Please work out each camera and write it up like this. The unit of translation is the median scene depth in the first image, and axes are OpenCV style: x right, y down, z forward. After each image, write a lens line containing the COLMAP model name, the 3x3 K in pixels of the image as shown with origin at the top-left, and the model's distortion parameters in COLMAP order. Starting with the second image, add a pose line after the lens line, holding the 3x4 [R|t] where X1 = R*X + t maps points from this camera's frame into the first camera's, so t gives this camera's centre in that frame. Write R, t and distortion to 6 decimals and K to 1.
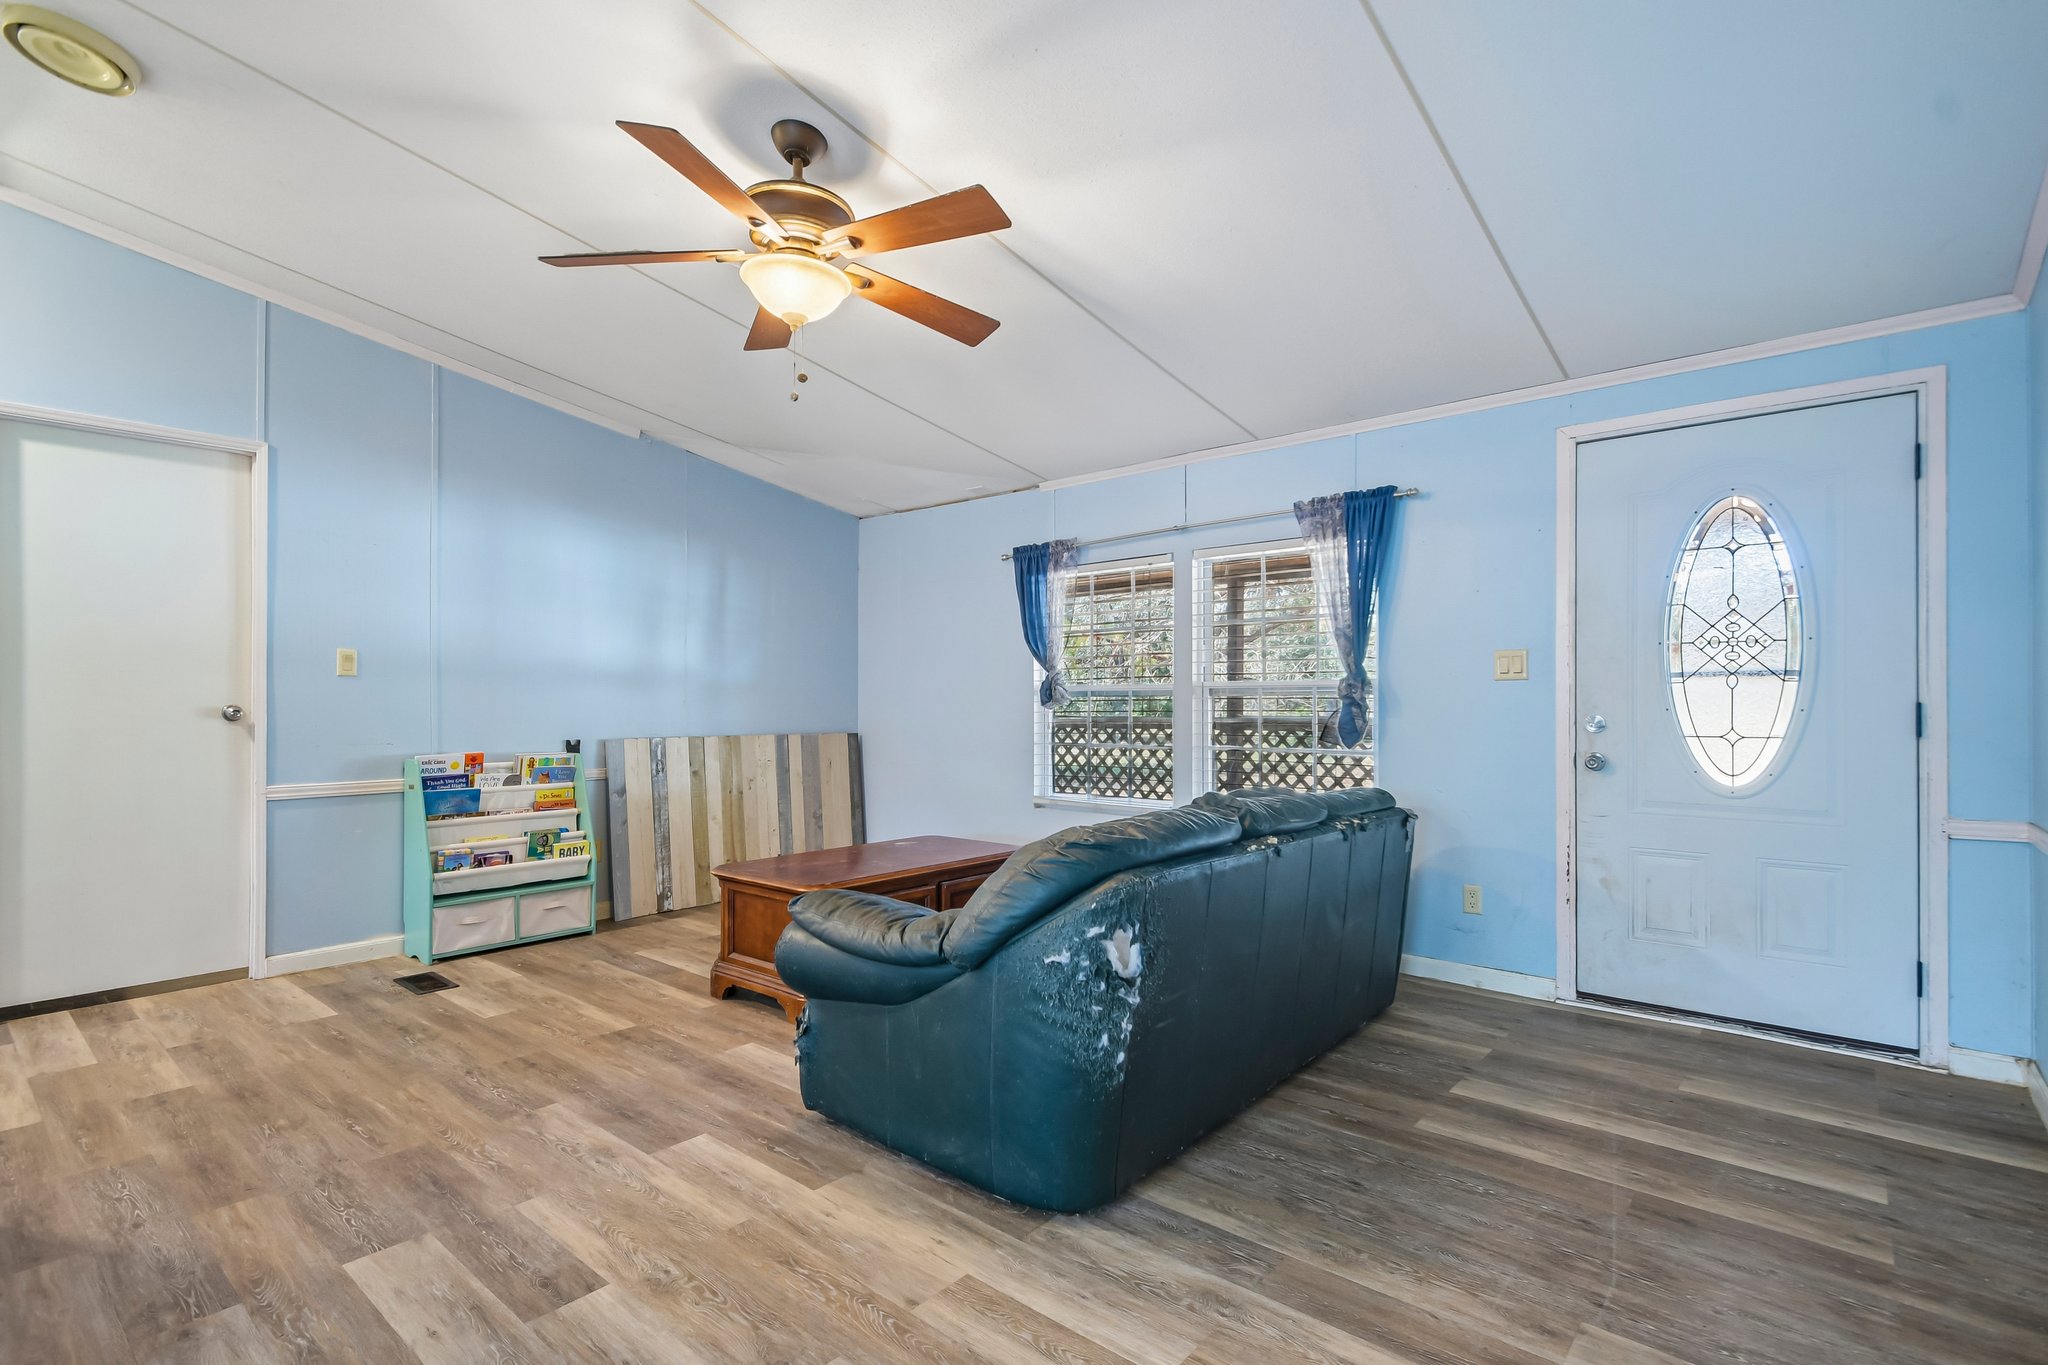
lens RADIAL K [[925.9, 0, 1019.4], [0, 925.9, 700.0], [0, 0, 1]] dist [-0.001144, -0.006580]
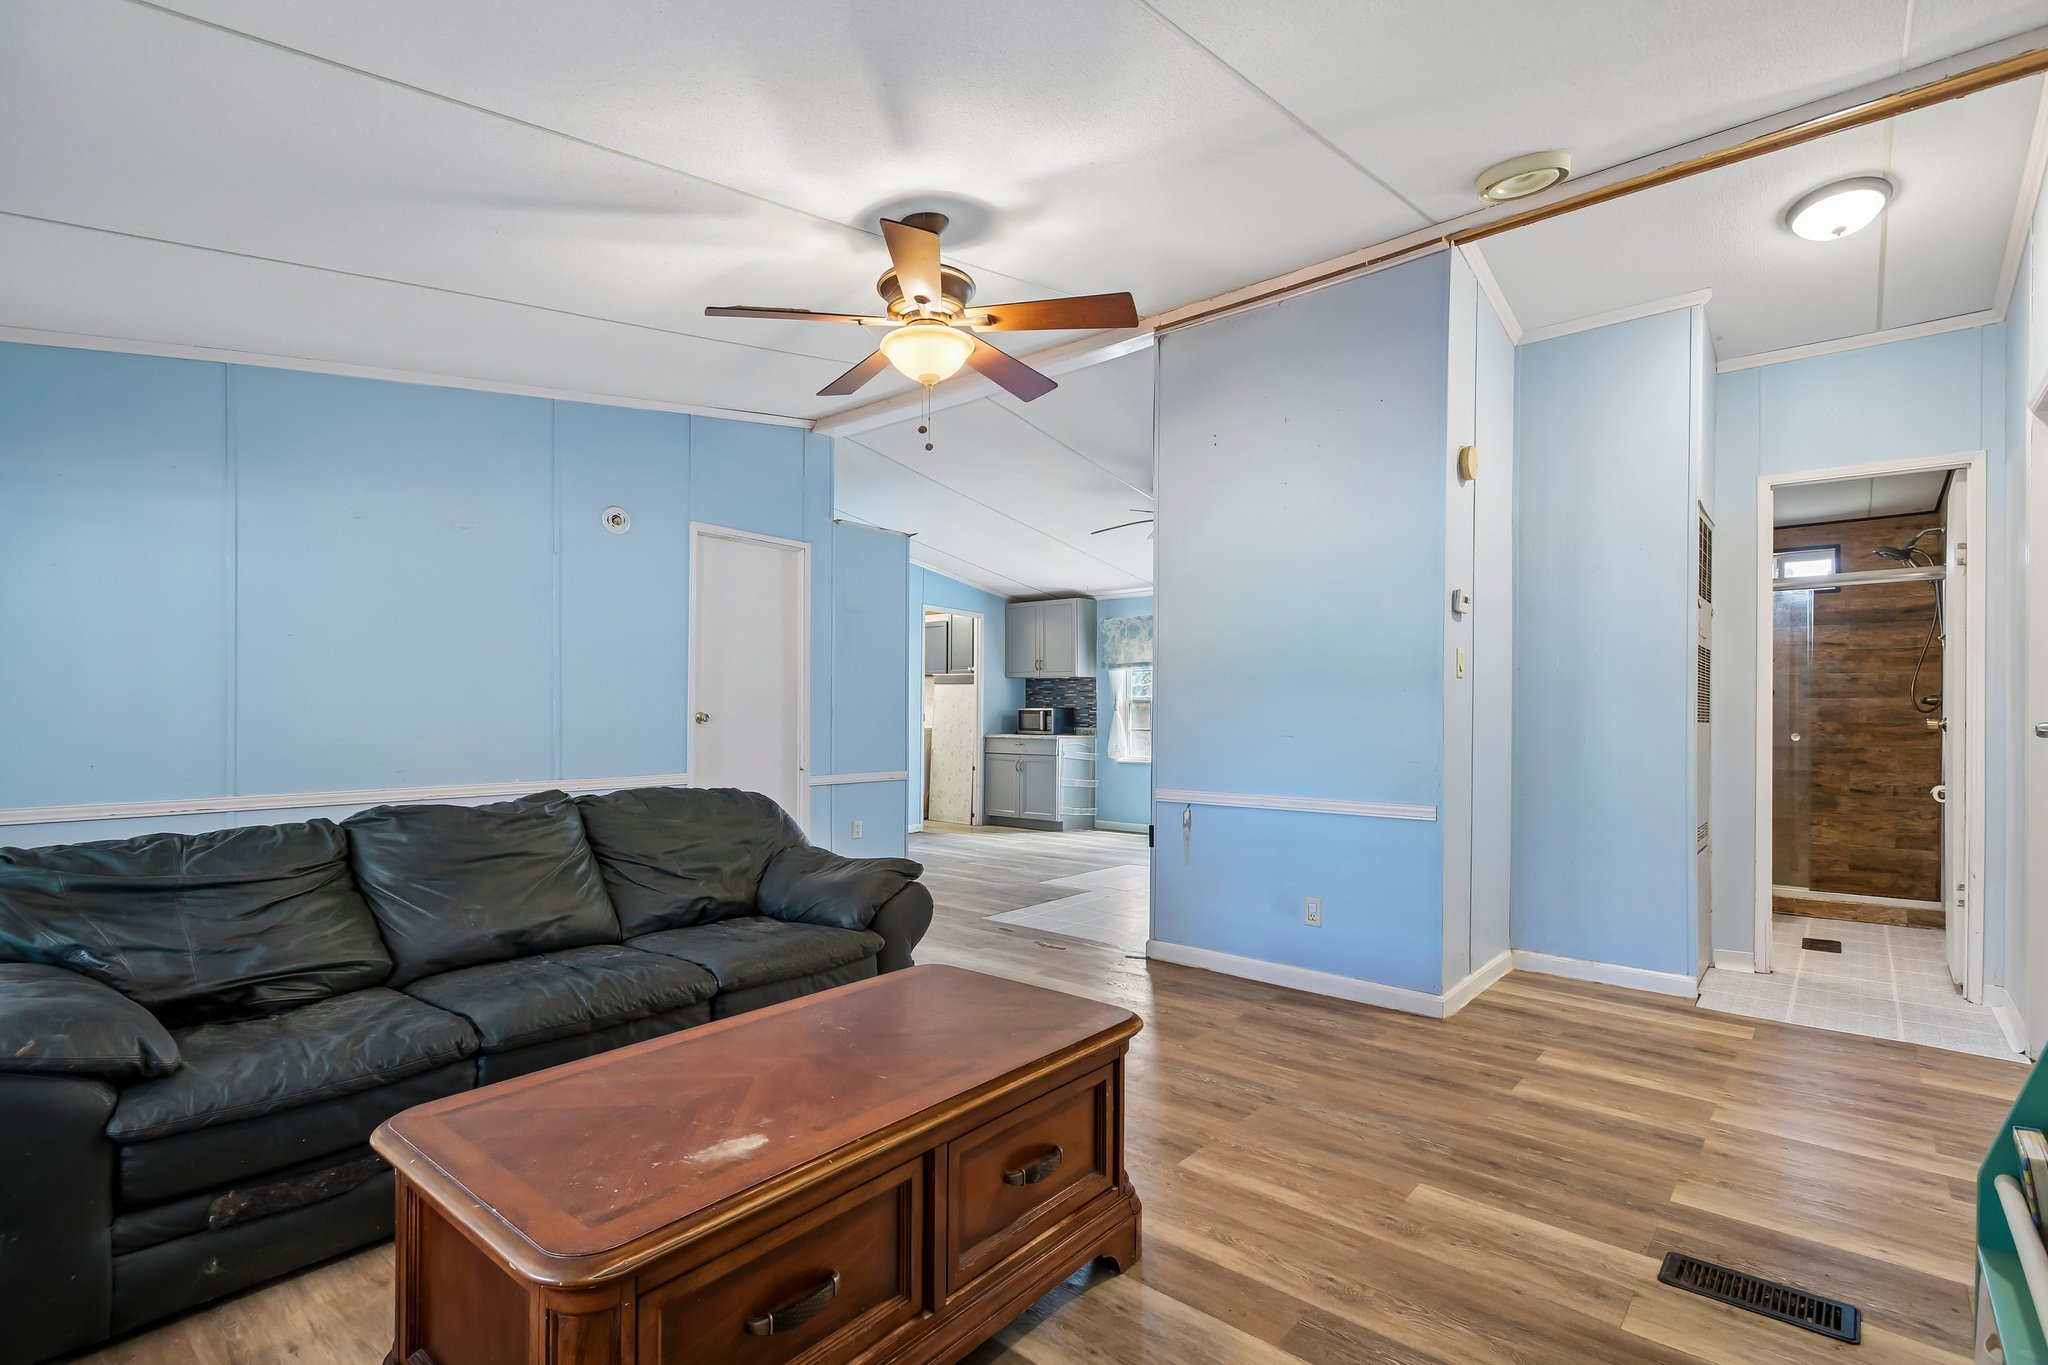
lens RADIAL K [[925.9, 0, 1022.2], [0, 925.9, 704.9], [0, 0, 1]] dist [-0.001144, -0.006580]
pose [[-0.999971, 0.002077, 0.007313, -0.255817], [0.001951, 0.999848, -0.017313, -0.000482], [-0.007348, -0.017298, -0.999823, 1.506608]]
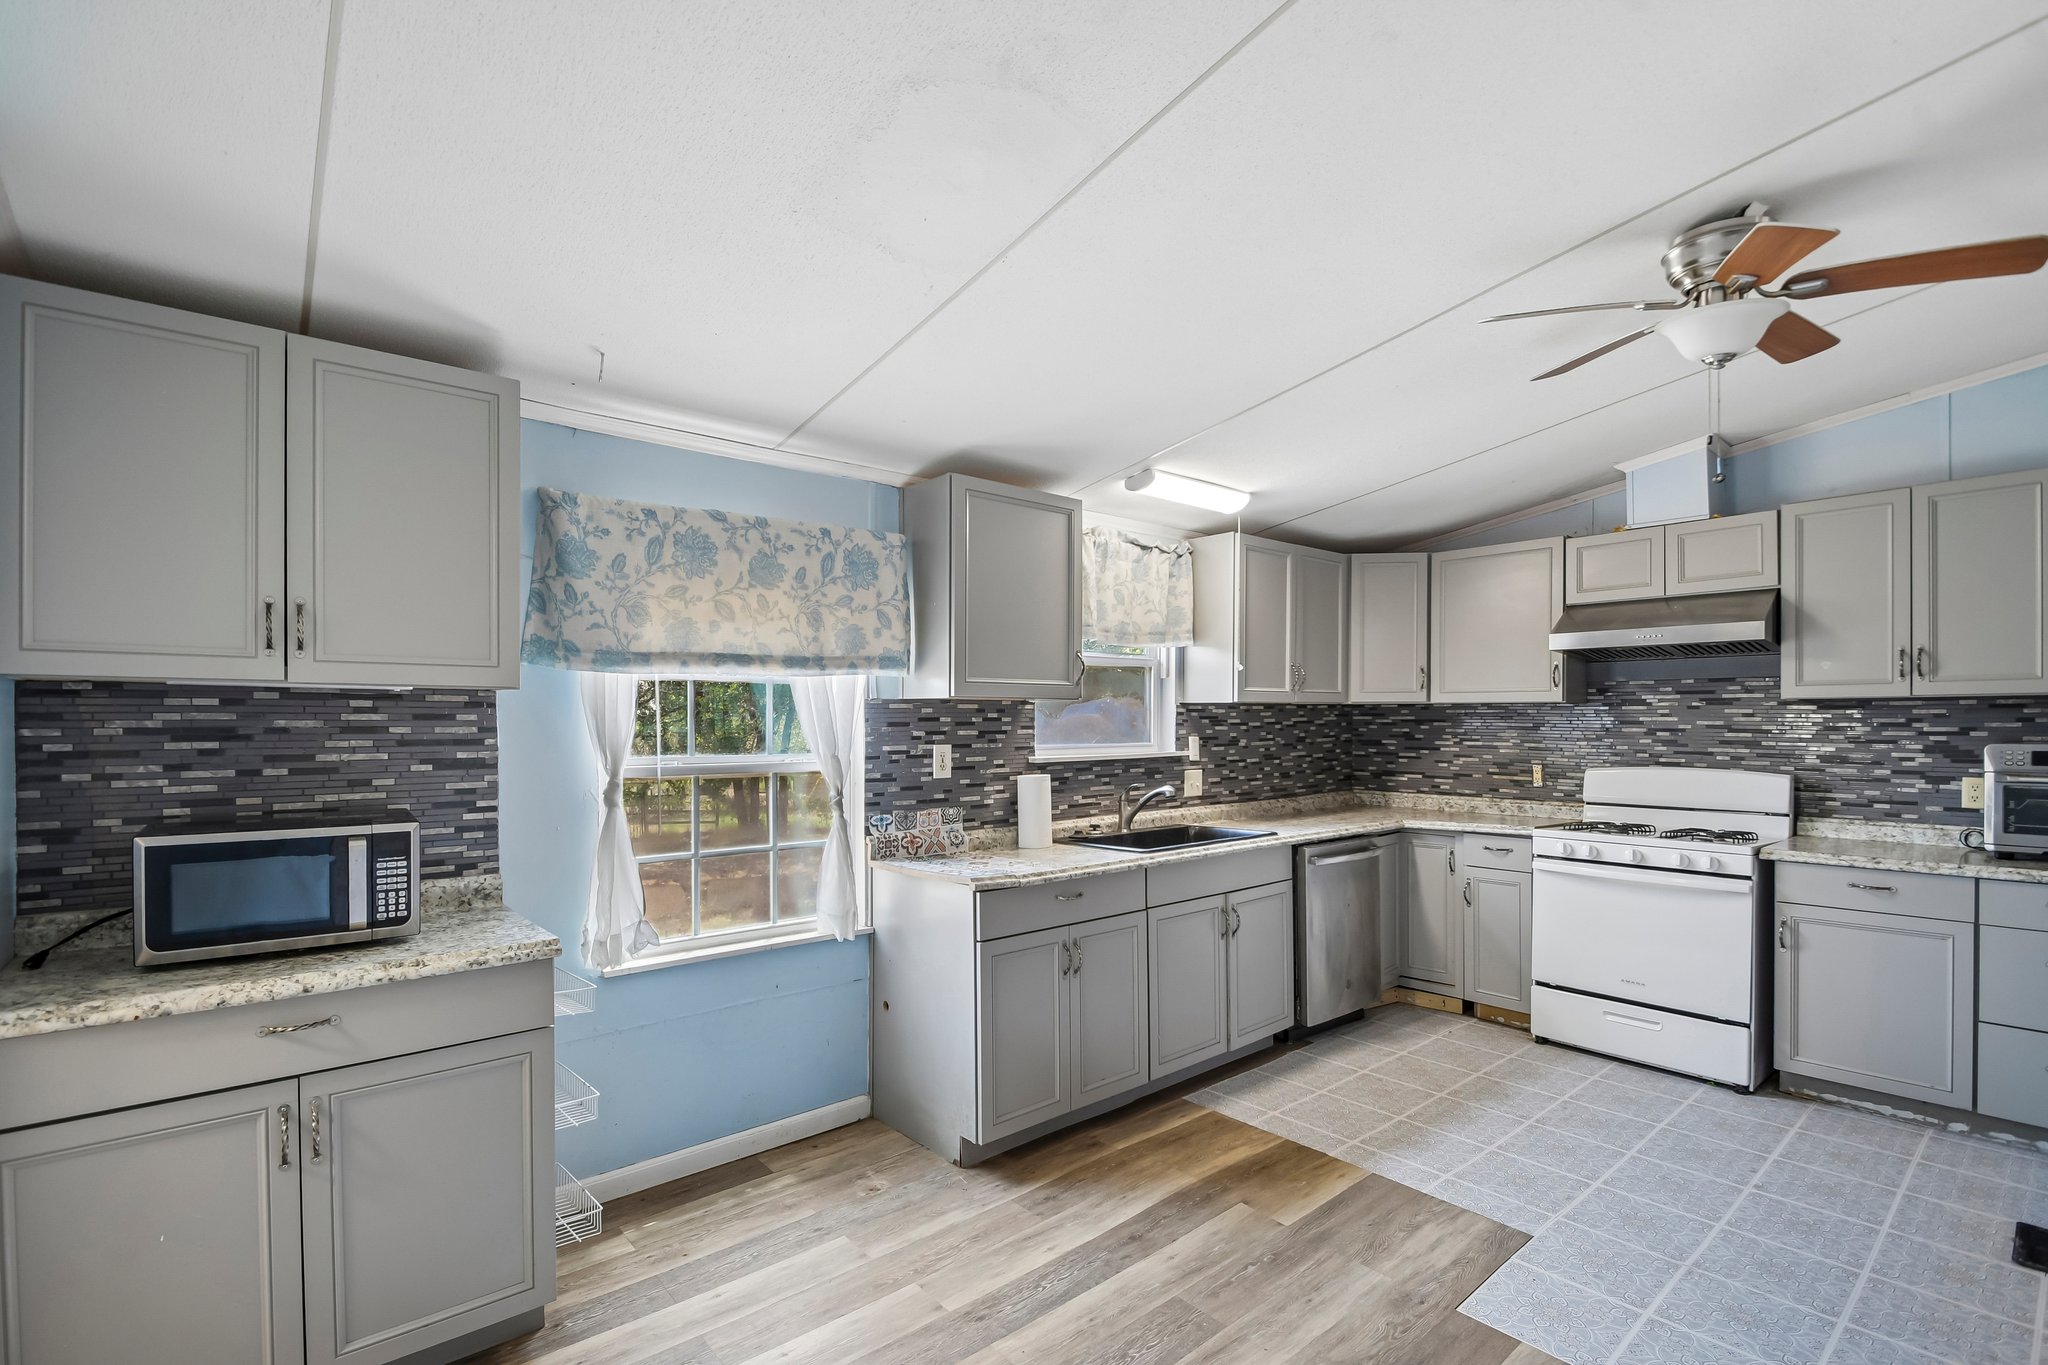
lens RADIAL K [[925.9, 0, 1048.8], [0, 925.9, 719.3], [0, 0, 1]] dist [-0.001144, -0.006580]
pose [[-0.200399, -0.002341, -0.979712, 0.186061], [0.011676, 0.999920, -0.004777, -0.094959], [0.979645, -0.012396, -0.200356, -0.597301]]
